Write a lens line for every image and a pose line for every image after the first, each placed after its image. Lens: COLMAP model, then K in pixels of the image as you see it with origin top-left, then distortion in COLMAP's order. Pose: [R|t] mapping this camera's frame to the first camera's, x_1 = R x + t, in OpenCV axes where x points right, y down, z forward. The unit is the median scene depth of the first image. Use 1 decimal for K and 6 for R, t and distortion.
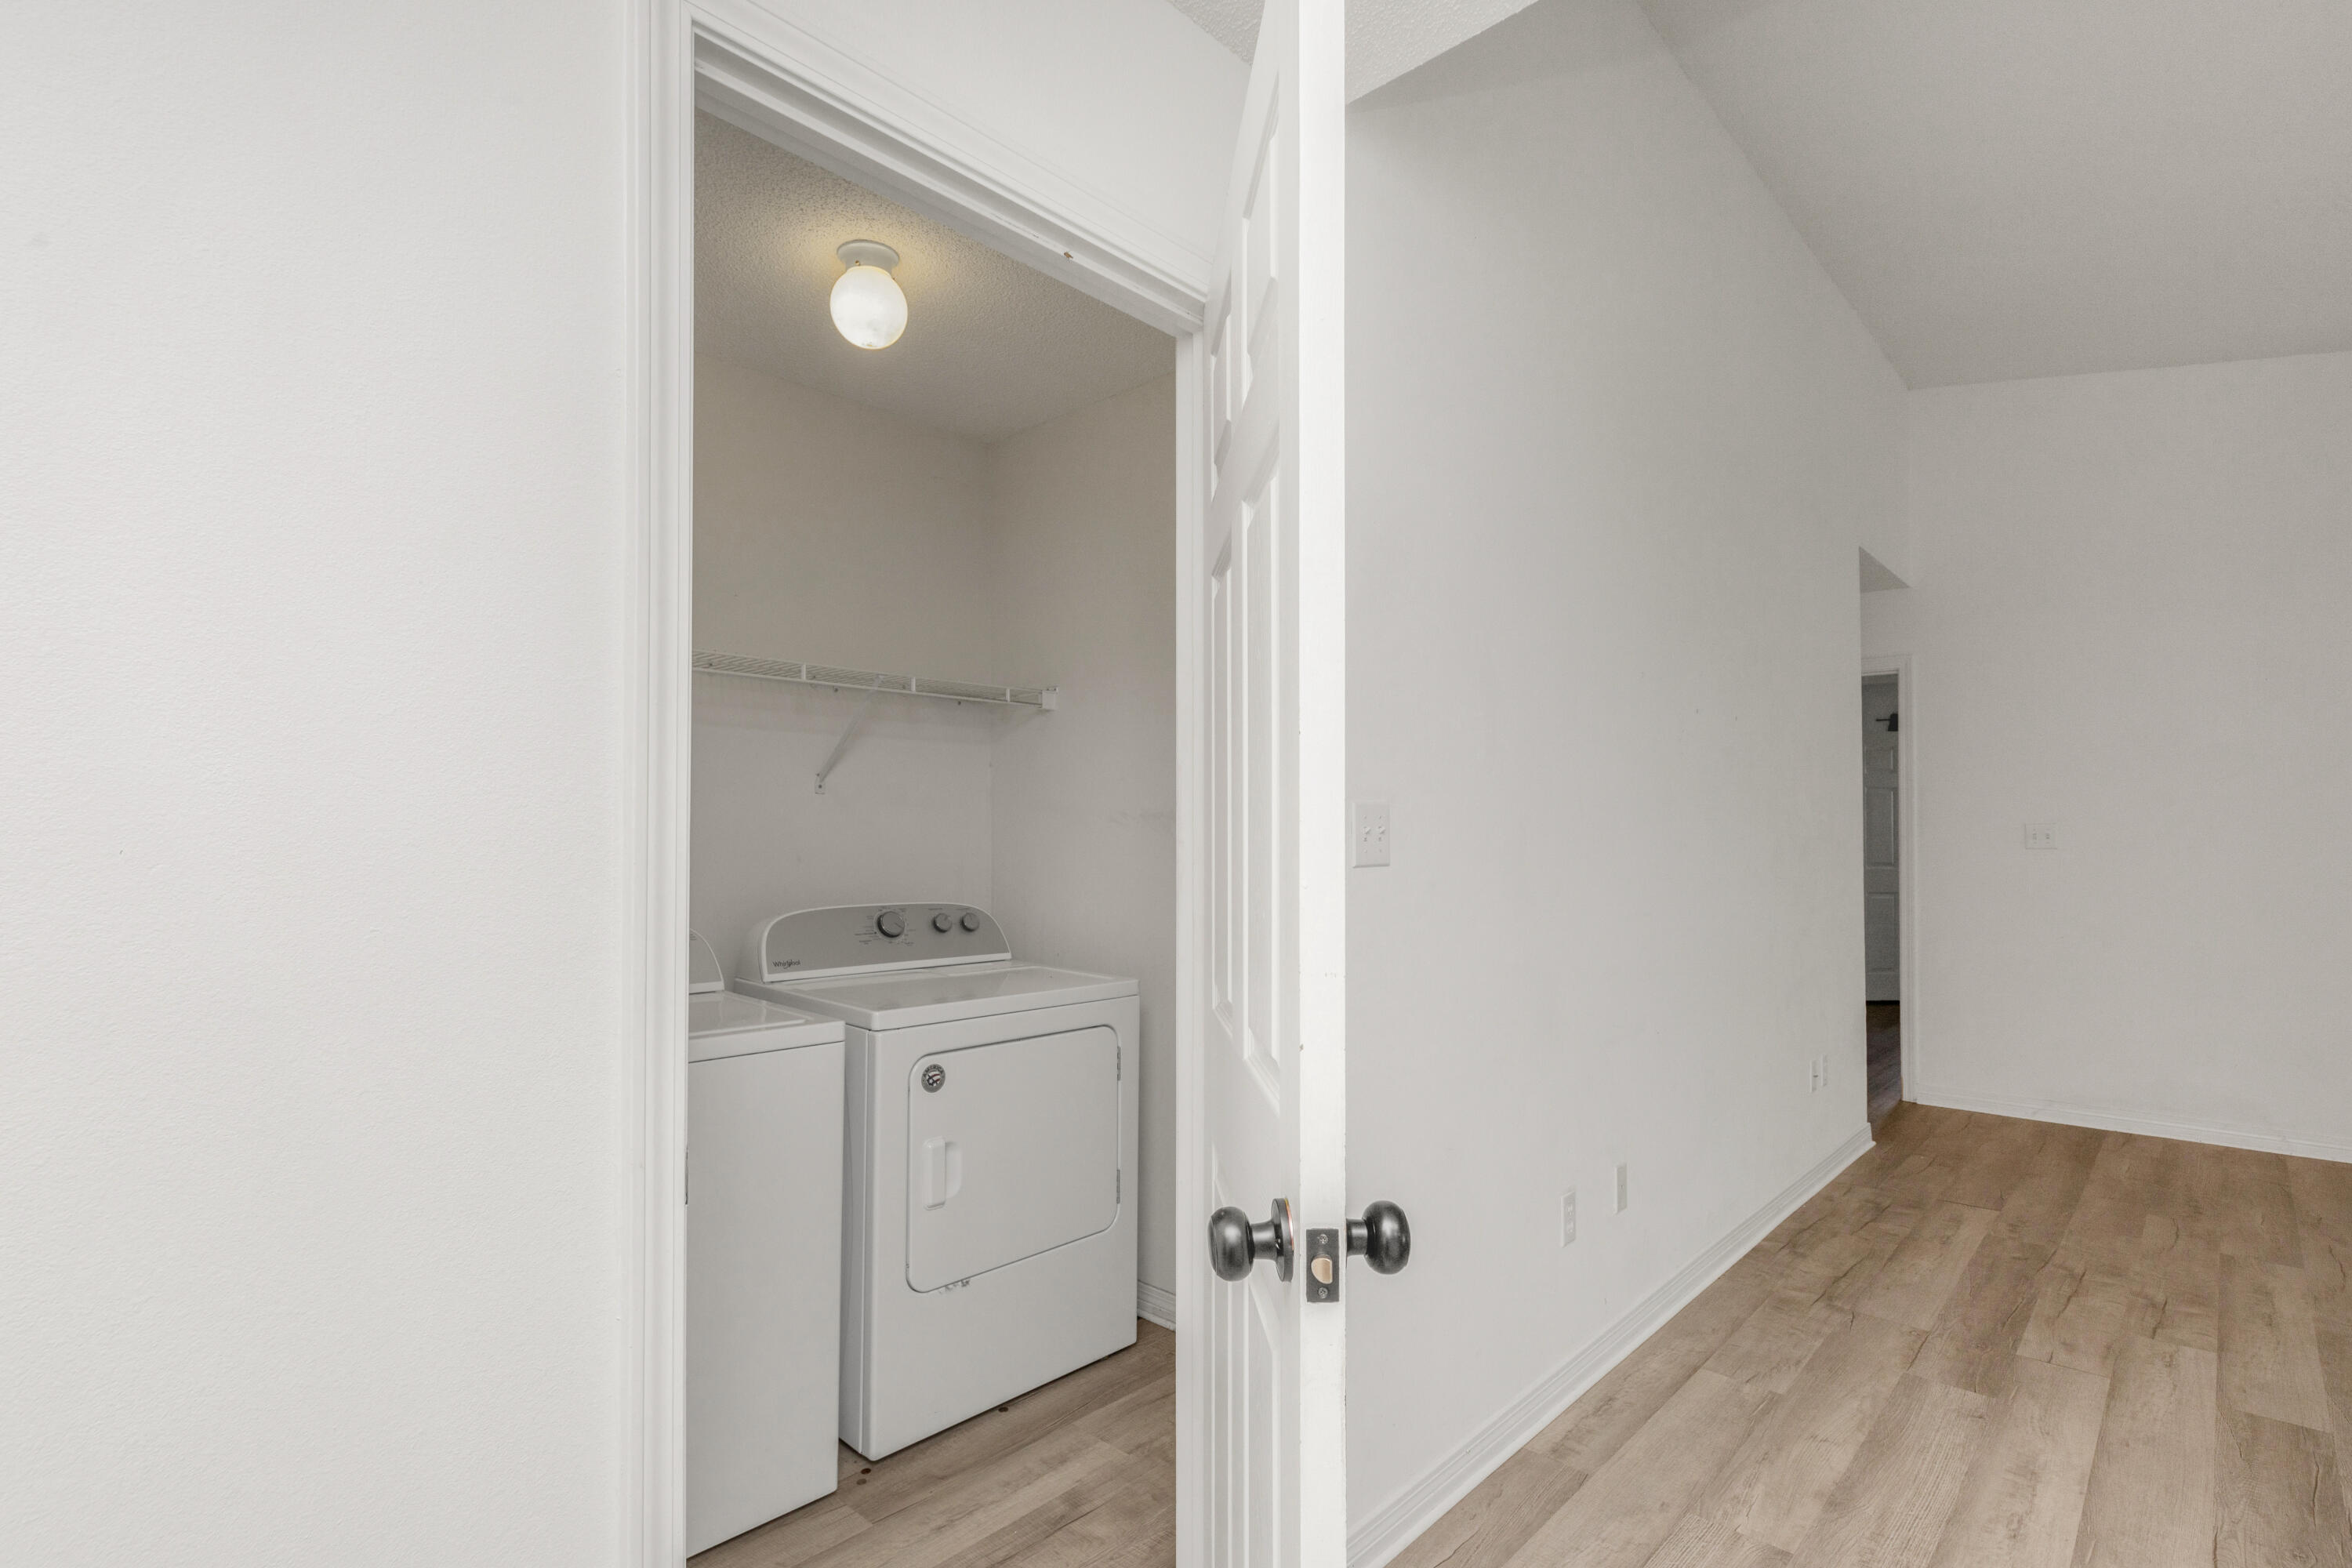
lens RADIAL K [[1094.4, 0, 1163.9], [0, 1094.4, 790.6], [0, 0, 1]] dist [0.001668, -0.000619]
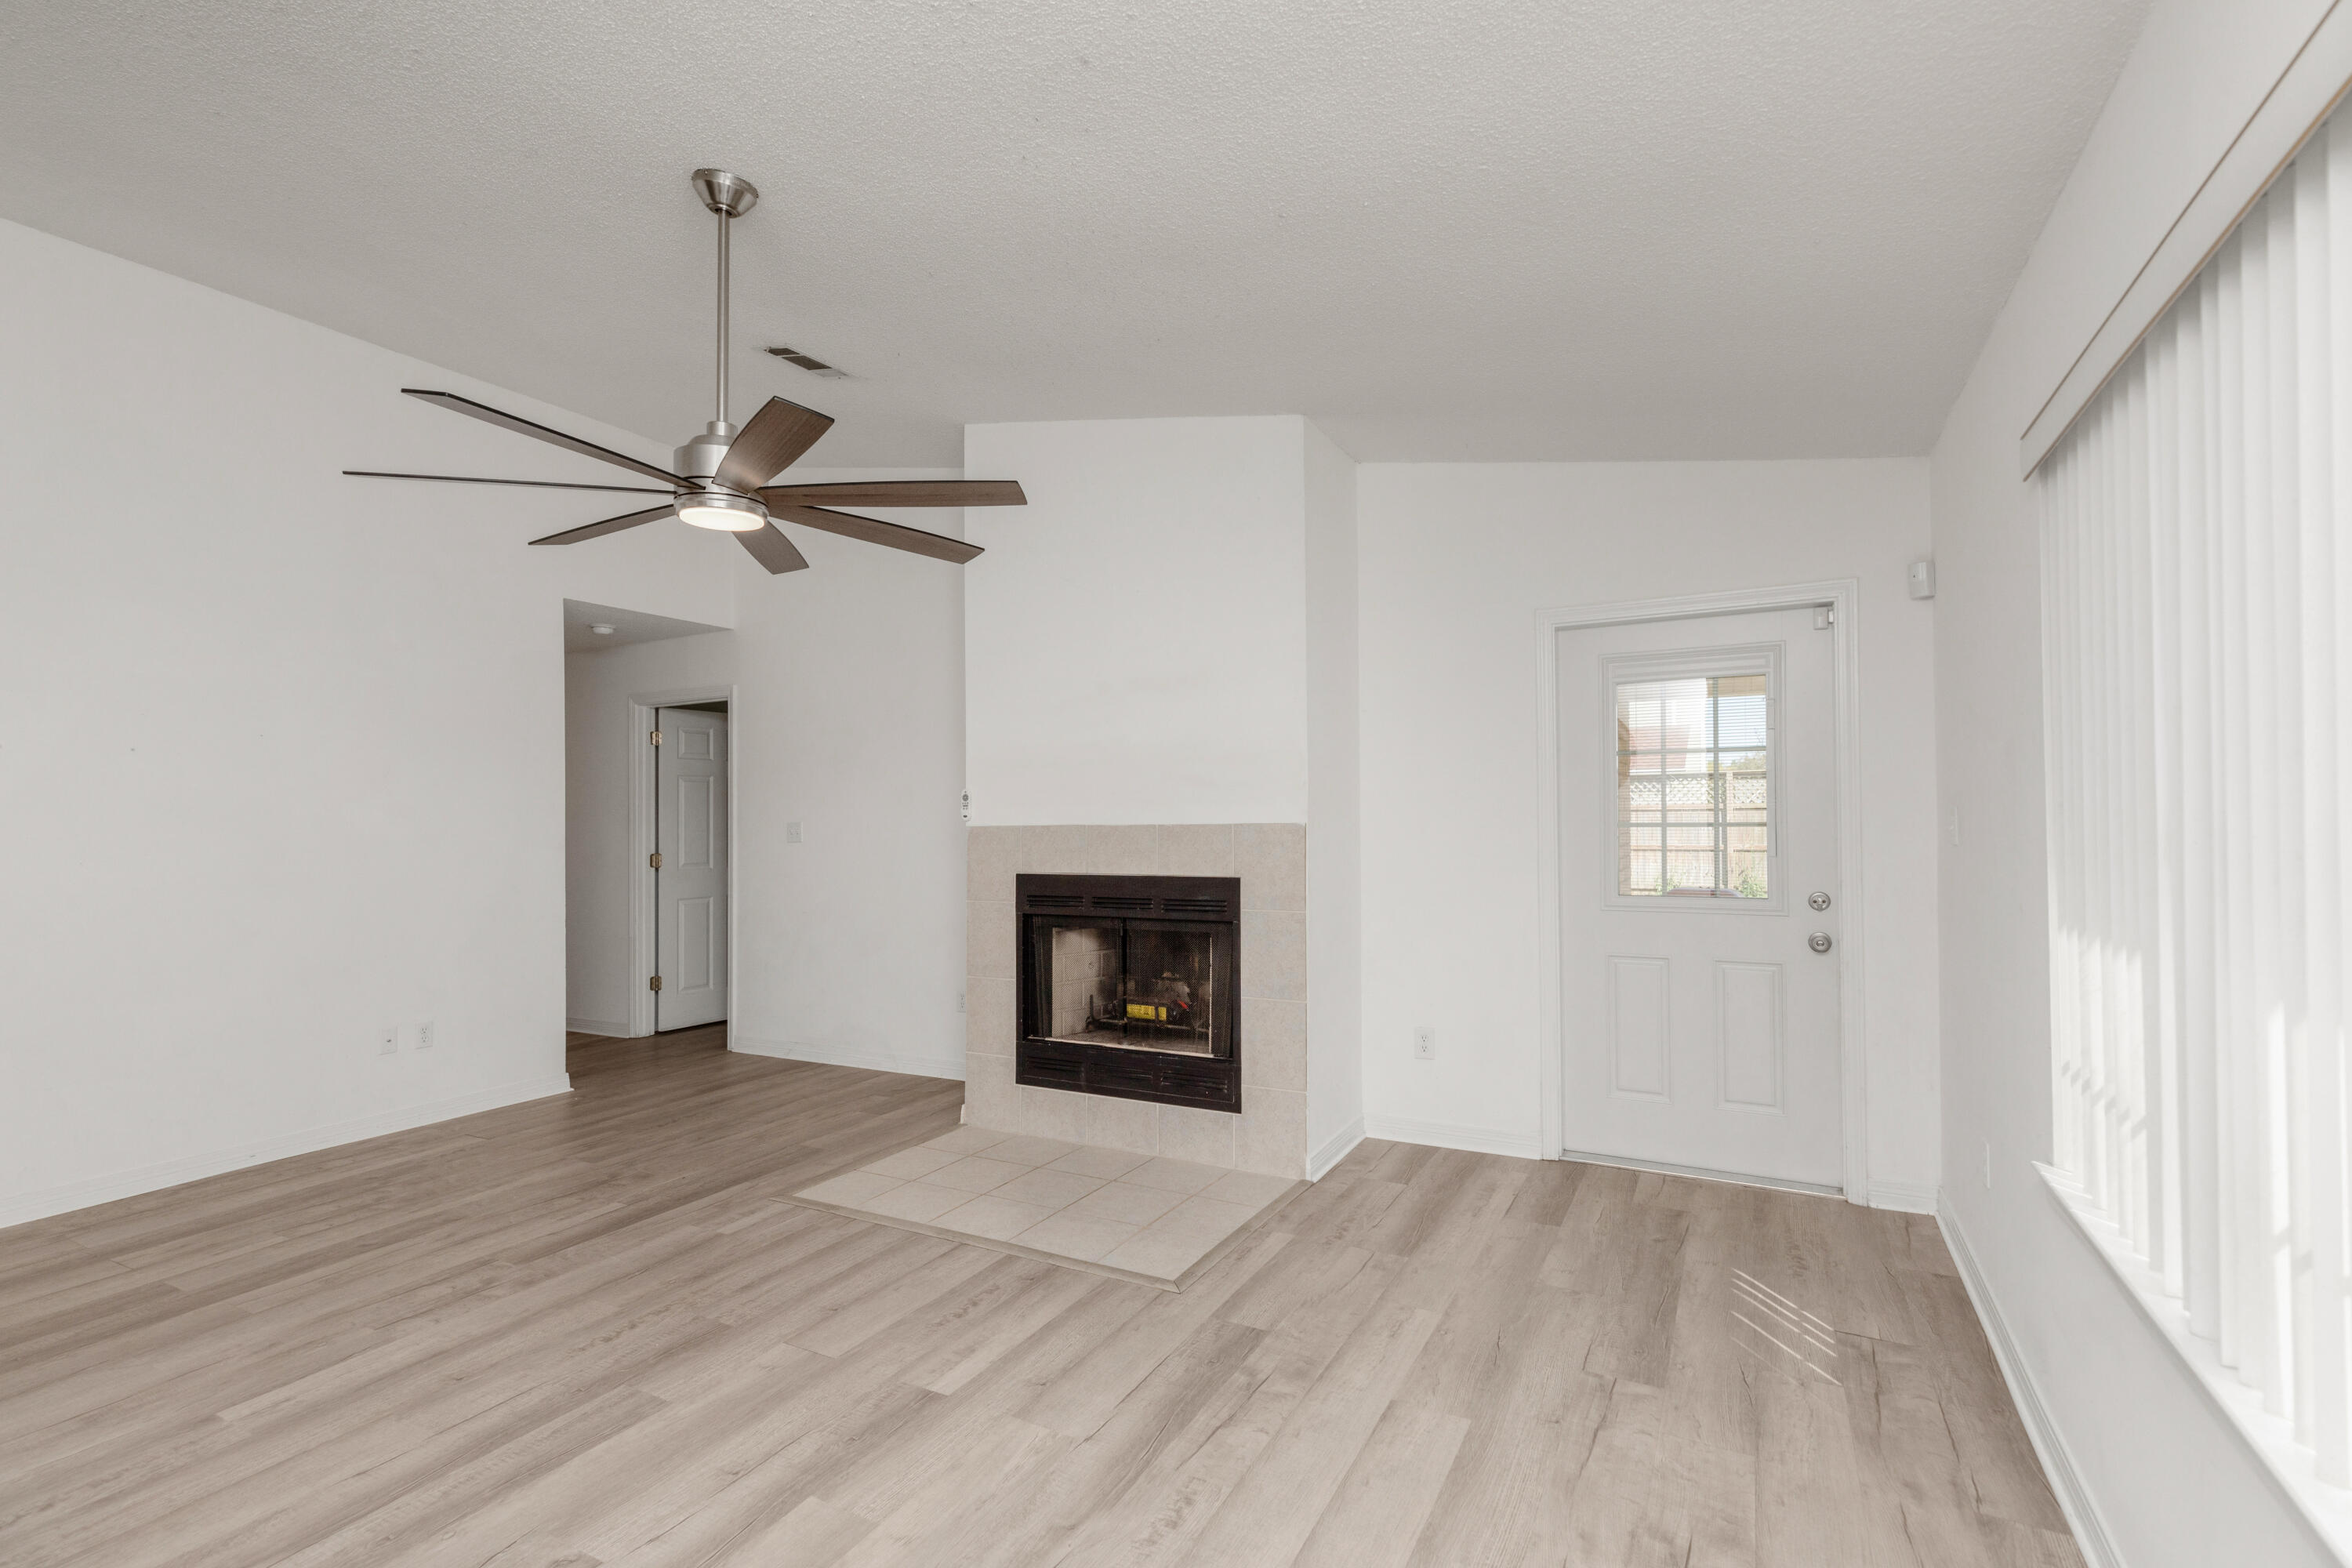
lens RADIAL K [[1094.4, 0, 1163.9], [0, 1094.4, 790.6], [0, 0, 1]] dist [0.001668, -0.000619]
pose [[0.963358, -0.013588, 0.267873, 1.579384], [0.010636, 0.999866, 0.012470, -0.007231], [-0.268007, -0.009164, 0.963373, -0.473279]]
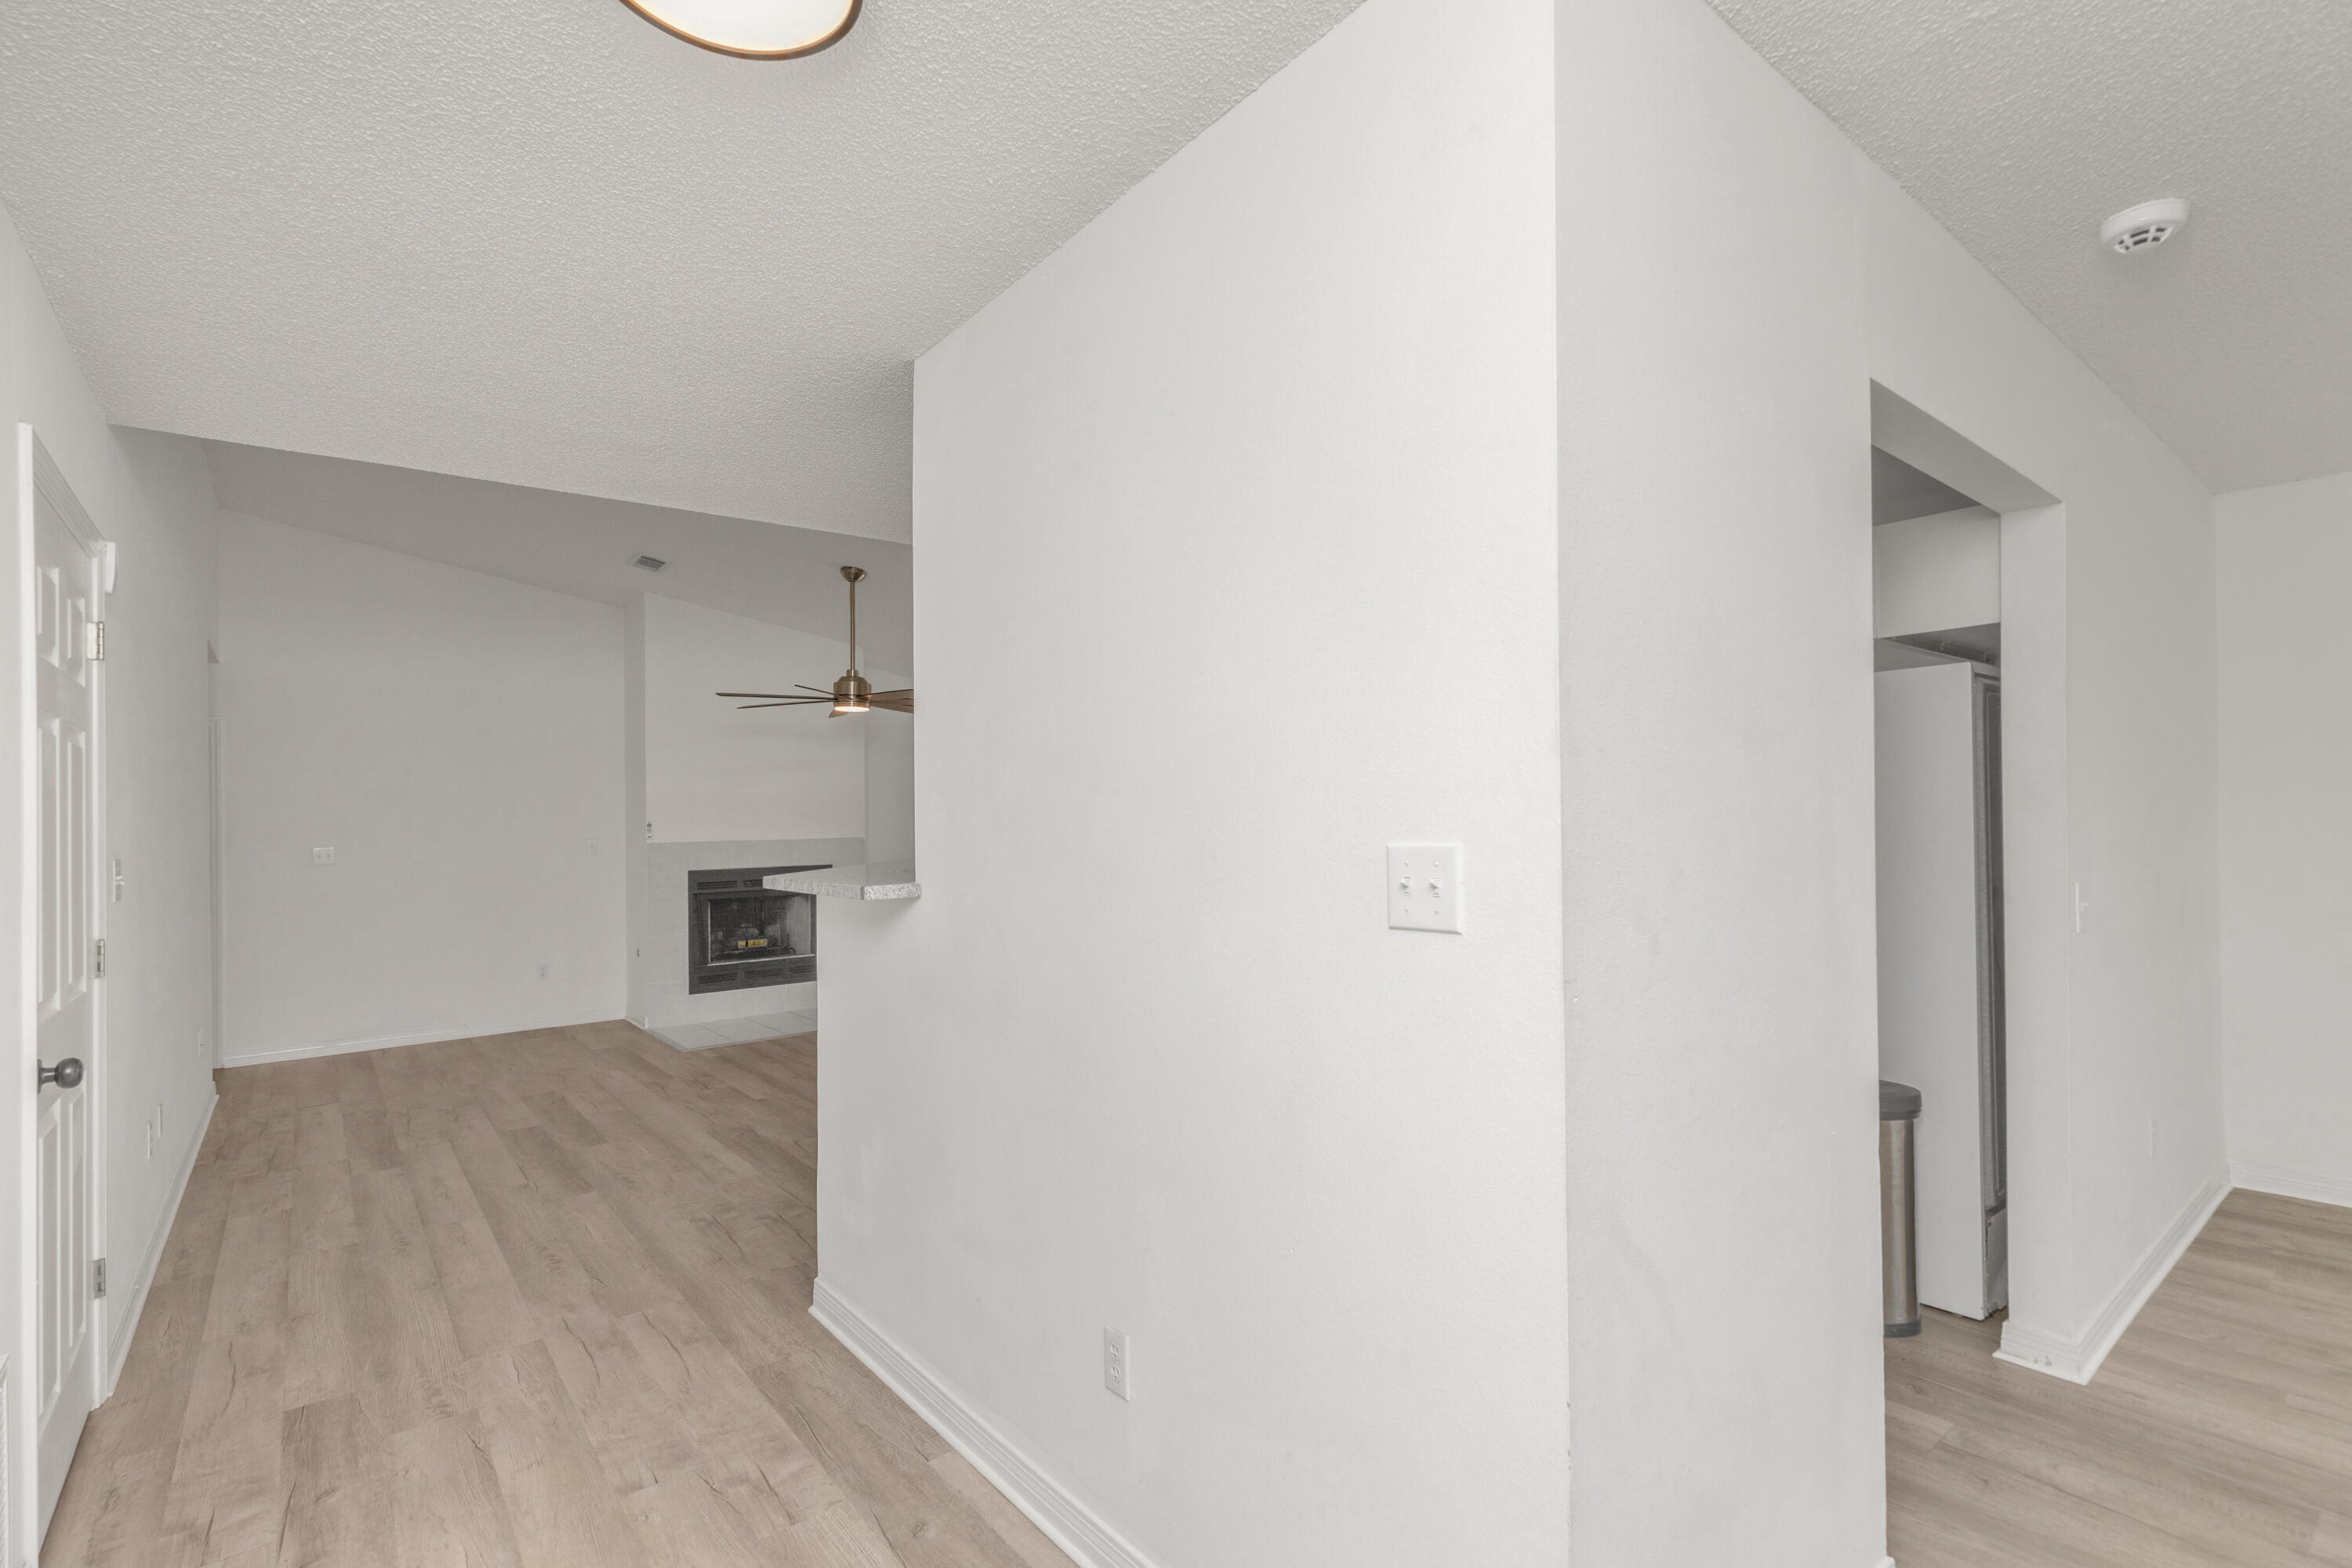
lens RADIAL K [[1094.4, 0, 1163.9], [0, 1094.4, 790.6], [0, 0, 1]] dist [0.001668, -0.000619]
pose [[0.136721, 0.018492, 0.990437, -0.755569], [-0.005201, 0.999825, -0.017949, -0.022245], [-0.990596, -0.002697, 0.136793, -0.411200]]
